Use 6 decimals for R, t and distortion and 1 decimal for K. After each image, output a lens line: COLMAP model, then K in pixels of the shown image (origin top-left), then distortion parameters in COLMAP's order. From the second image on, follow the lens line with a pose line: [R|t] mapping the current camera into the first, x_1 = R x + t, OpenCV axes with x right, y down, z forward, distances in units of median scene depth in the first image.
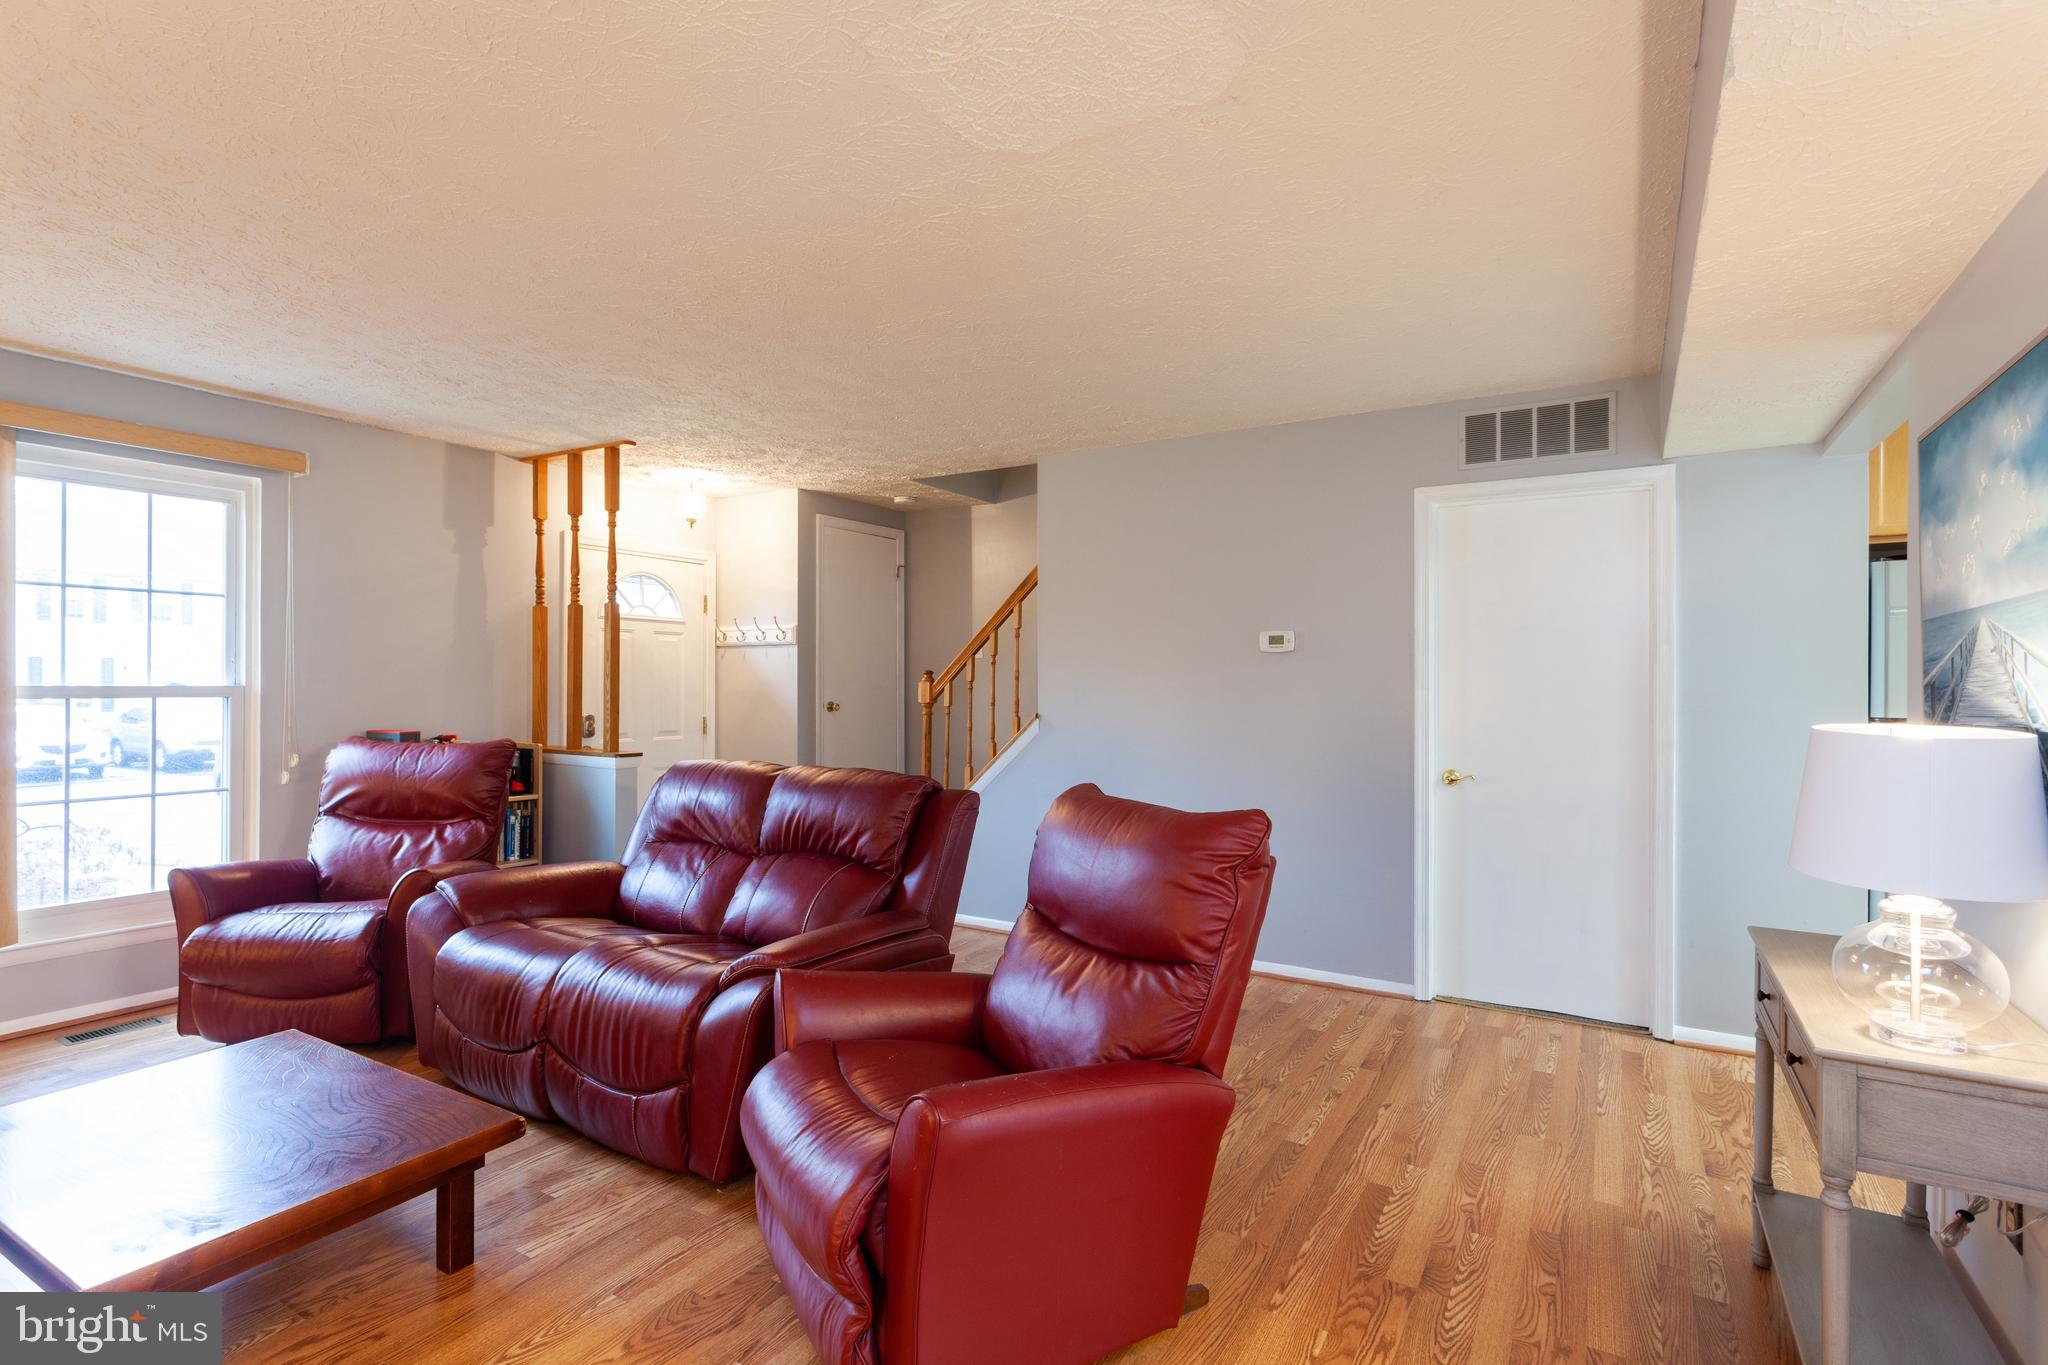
lens RADIAL K [[983.3, 0, 1029.3], [0, 983.3, 678.9], [0, 0, 1]] dist [0.005972, -0.000787]
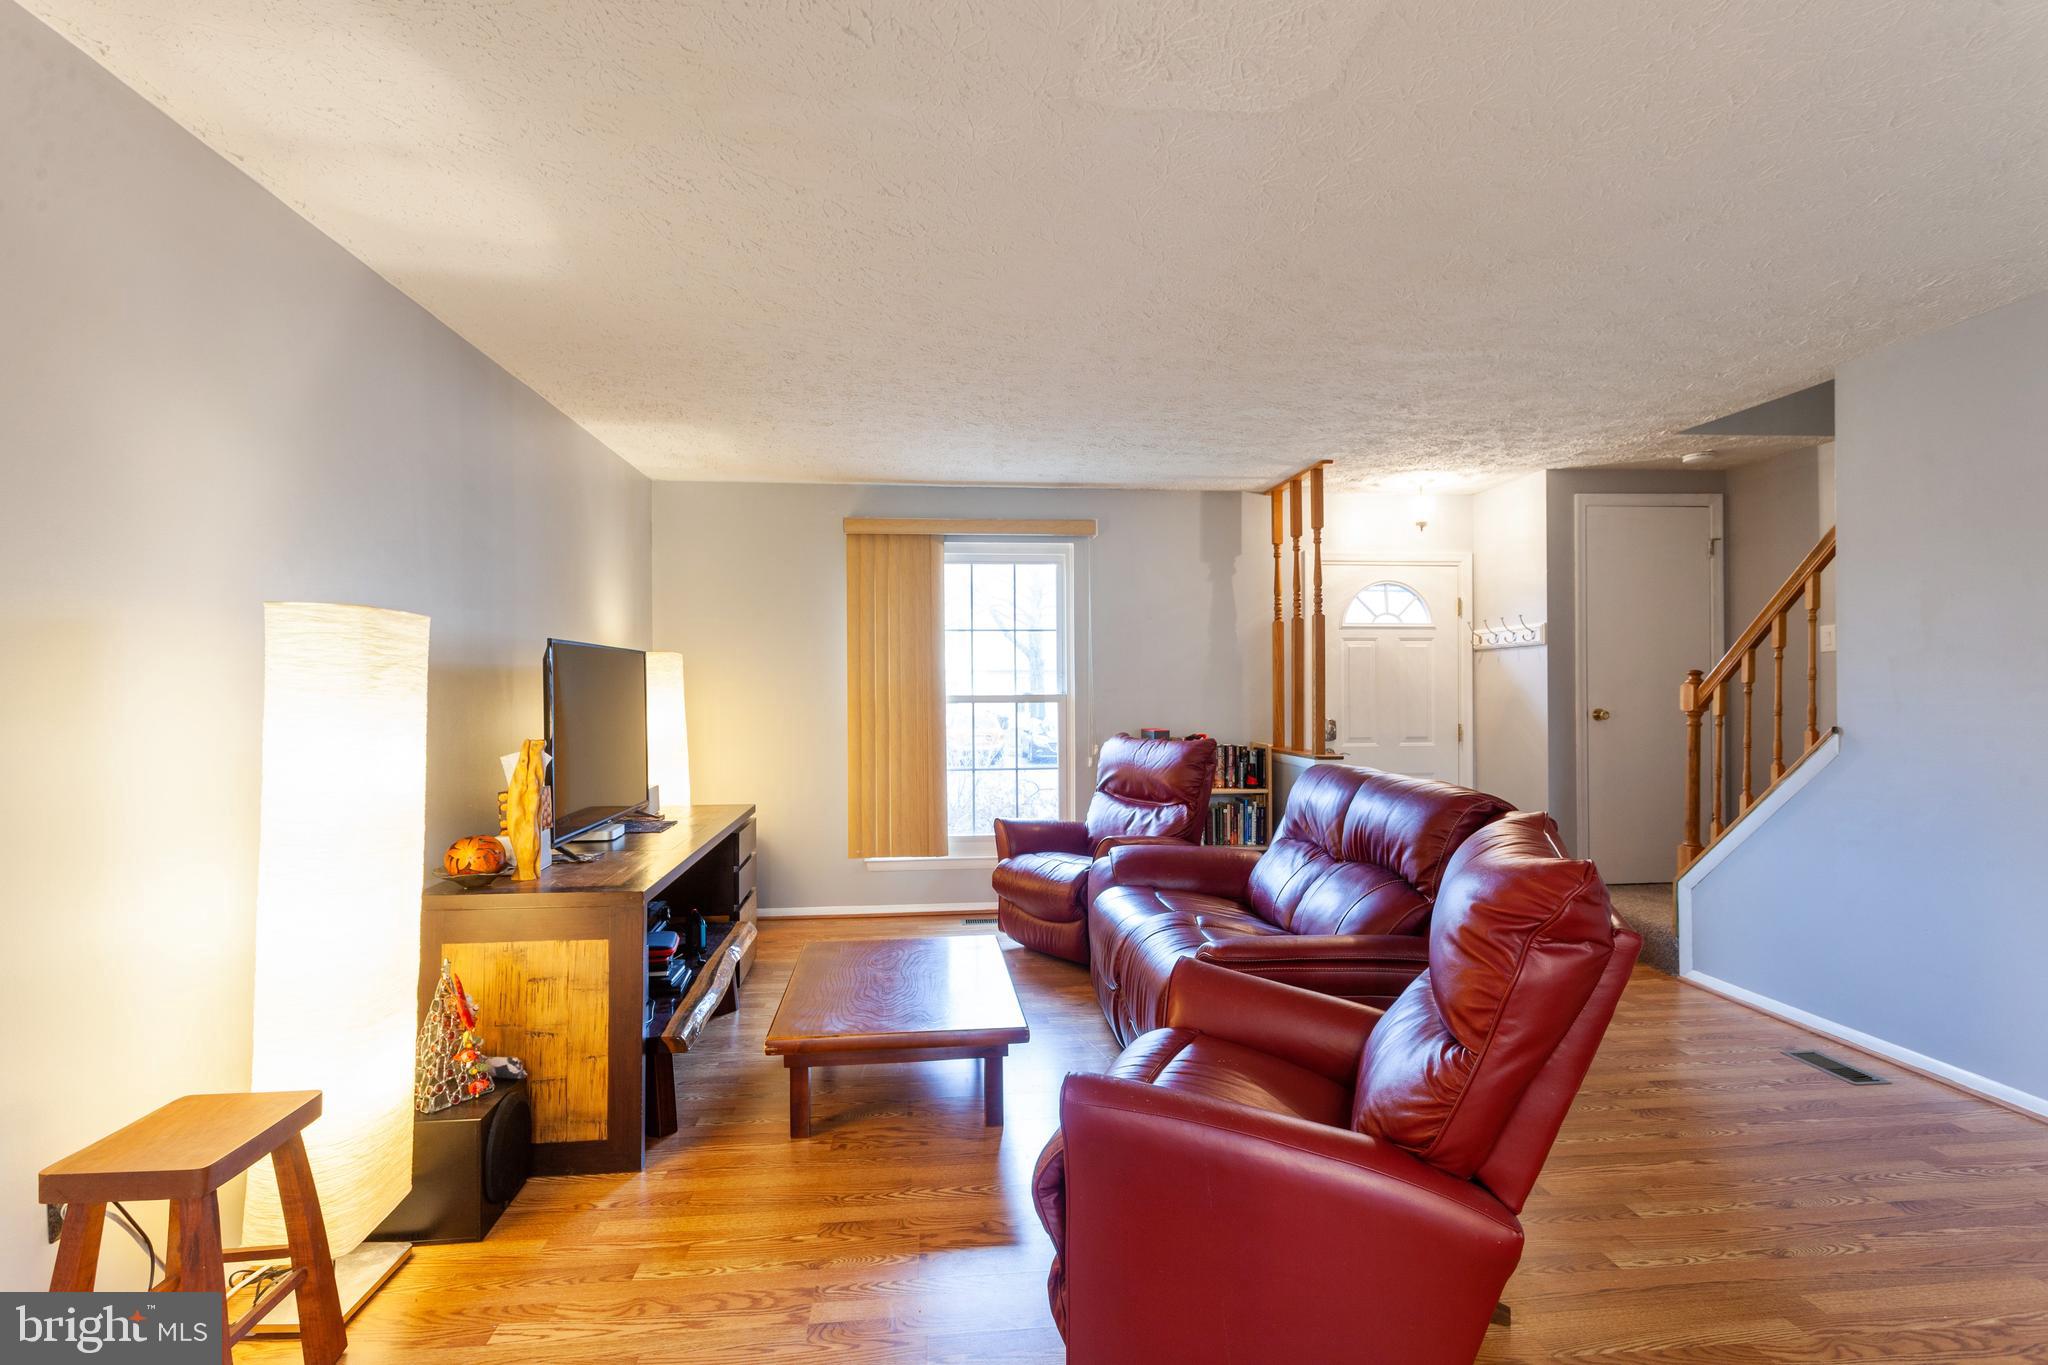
lens RADIAL K [[983.3, 0, 1029.6], [0, 983.3, 695.5], [0, 0, 1]] dist [0.005972, -0.000787]
pose [[0.602996, -0.004248, -0.797733, 0.236491], [0.012230, 0.999918, 0.003920, 0.002416], [0.797651, -0.012120, 0.602998, 0.105570]]
